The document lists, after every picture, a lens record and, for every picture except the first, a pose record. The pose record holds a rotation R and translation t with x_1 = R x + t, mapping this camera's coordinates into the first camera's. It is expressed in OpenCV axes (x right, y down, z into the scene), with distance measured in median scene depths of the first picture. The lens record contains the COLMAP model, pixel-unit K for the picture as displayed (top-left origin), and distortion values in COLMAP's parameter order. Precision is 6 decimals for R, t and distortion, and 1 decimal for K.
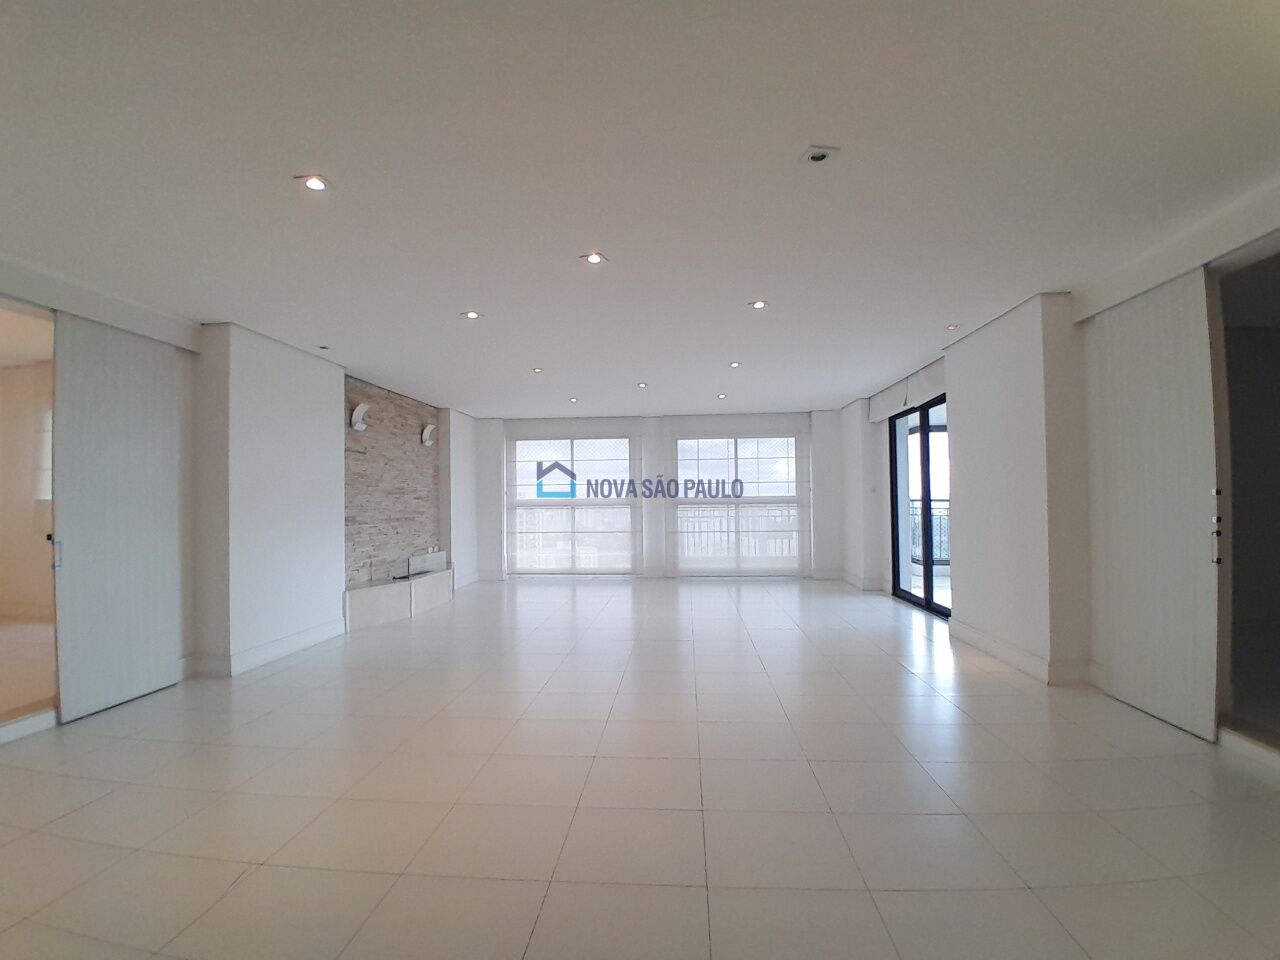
lens RADIAL K [[641.8, 0, 637.3], [0, 641.8, 488.1], [0, 0, 1]] dist [-0.016965, -0.000412]
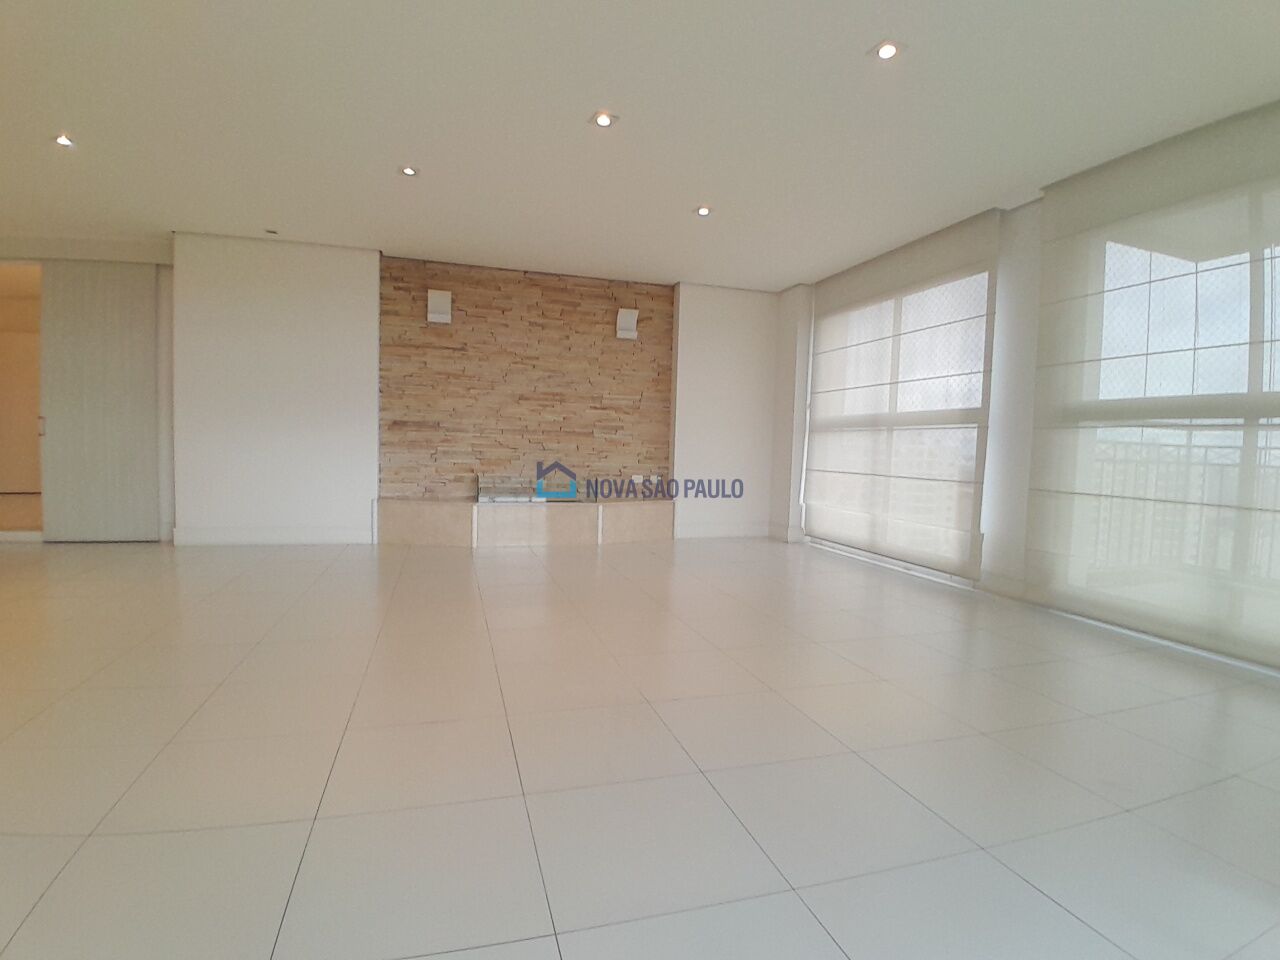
lens RADIAL K [[641.8, 0, 637.3], [0, 641.8, 488.1], [0, 0, 1]] dist [-0.016965, -0.000412]
pose [[0.357391, 0.087786, -0.929820, 0.390356], [-0.015142, 0.995987, 0.088213, 0.042200], [0.933832, -0.017447, 0.357286, 0.749926]]
